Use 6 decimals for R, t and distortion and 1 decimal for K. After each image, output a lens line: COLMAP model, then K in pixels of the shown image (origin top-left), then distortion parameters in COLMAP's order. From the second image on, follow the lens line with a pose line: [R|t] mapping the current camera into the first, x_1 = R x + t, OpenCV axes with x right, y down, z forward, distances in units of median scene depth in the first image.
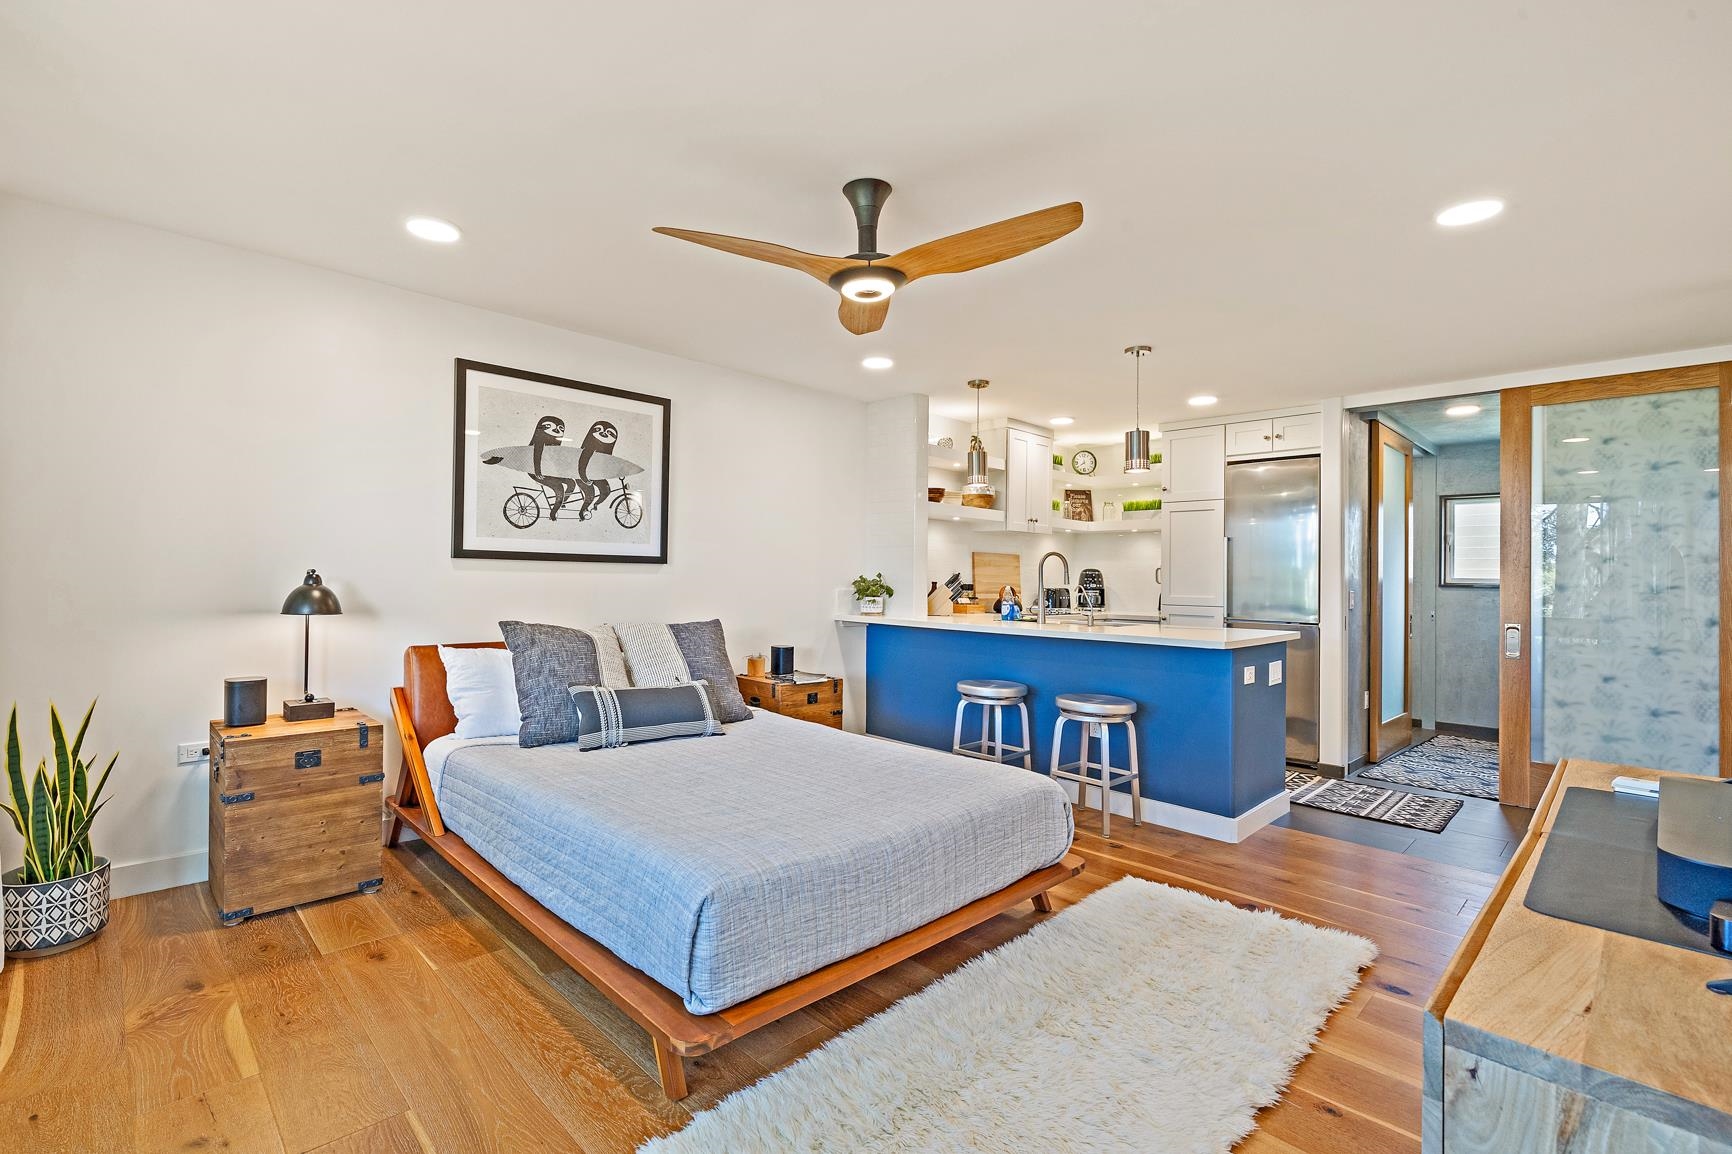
lens RADIAL K [[793.1, 0, 807.0], [0, 793.1, 563.8], [0, 0, 1]] dist [0.001408, -0.001279]
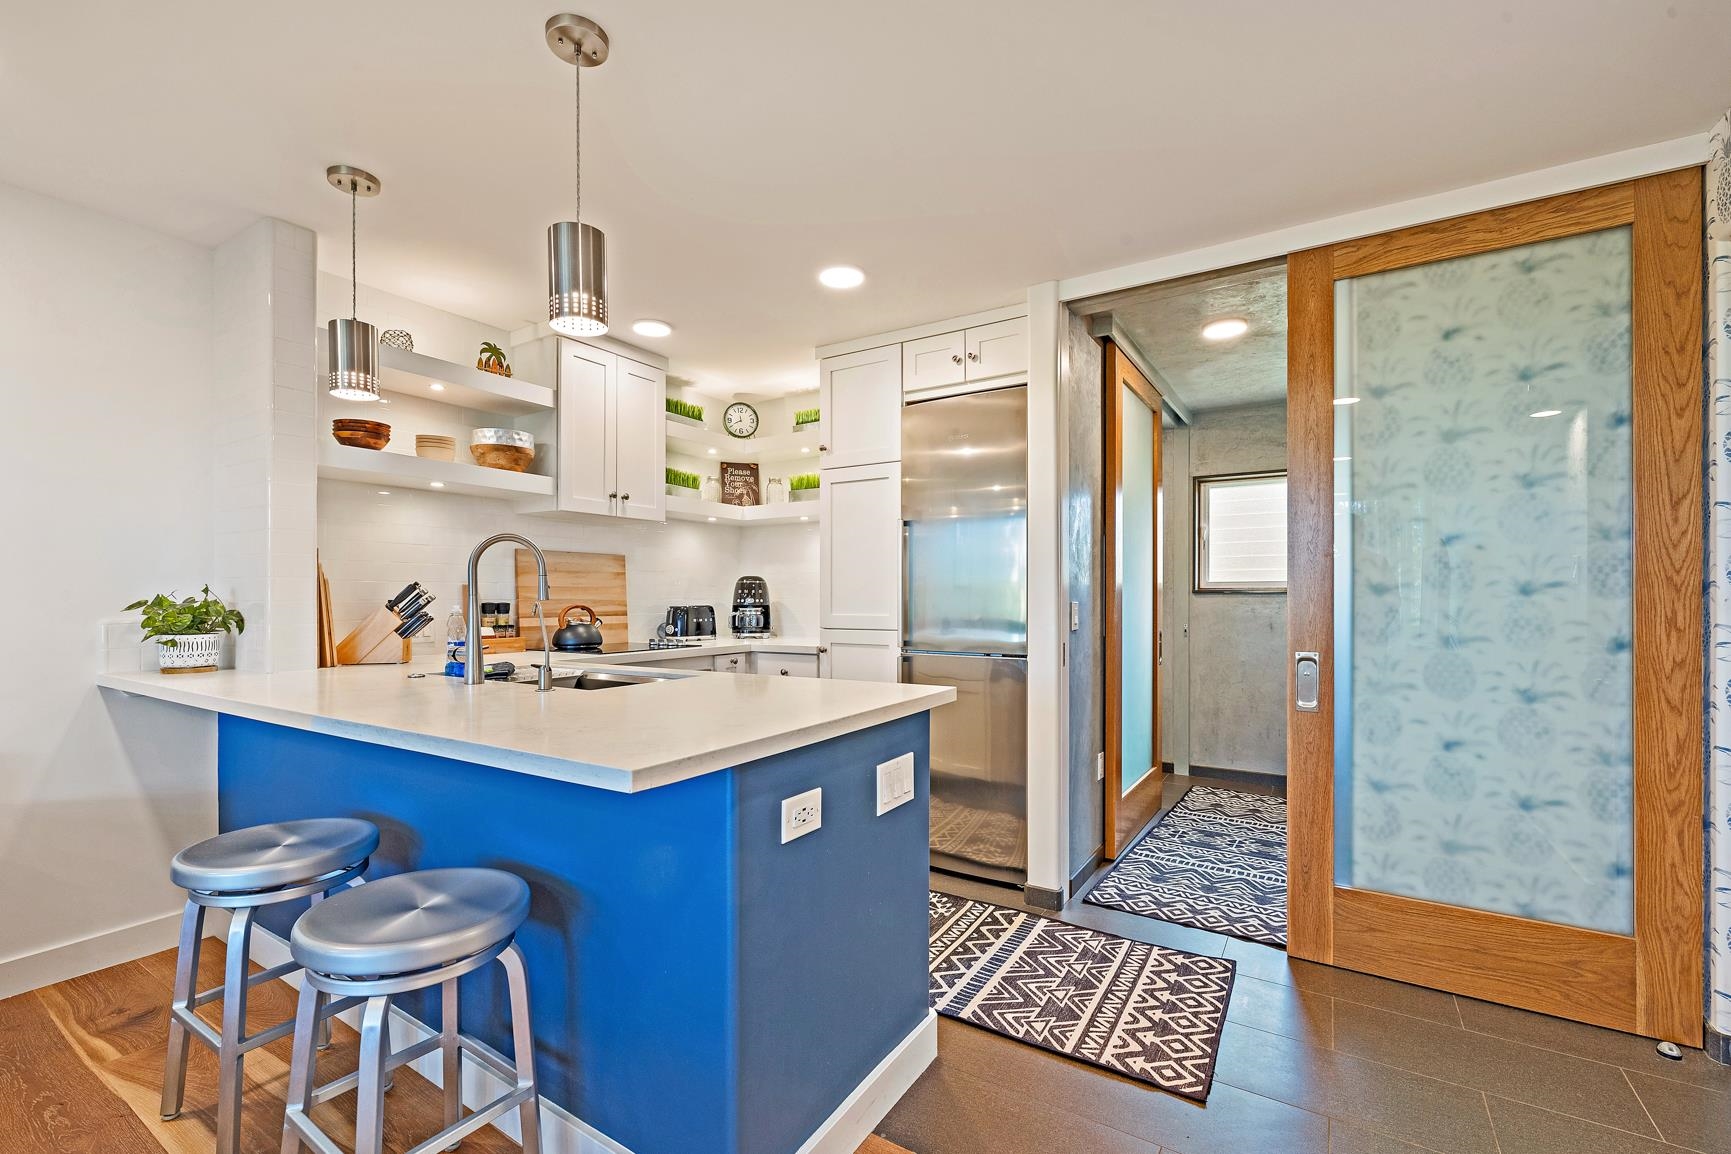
lens RADIAL K [[754.1, 0, 828.1], [0, 754.1, 600.9], [0, 0, 1]] dist [-0.000360, 0.000134]
pose [[0.974090, -0.020431, 0.225235, 0.458741], [0.015089, 0.999563, 0.025416, 0.019746], [-0.225655, -0.021359, 0.973973, 0.587397]]
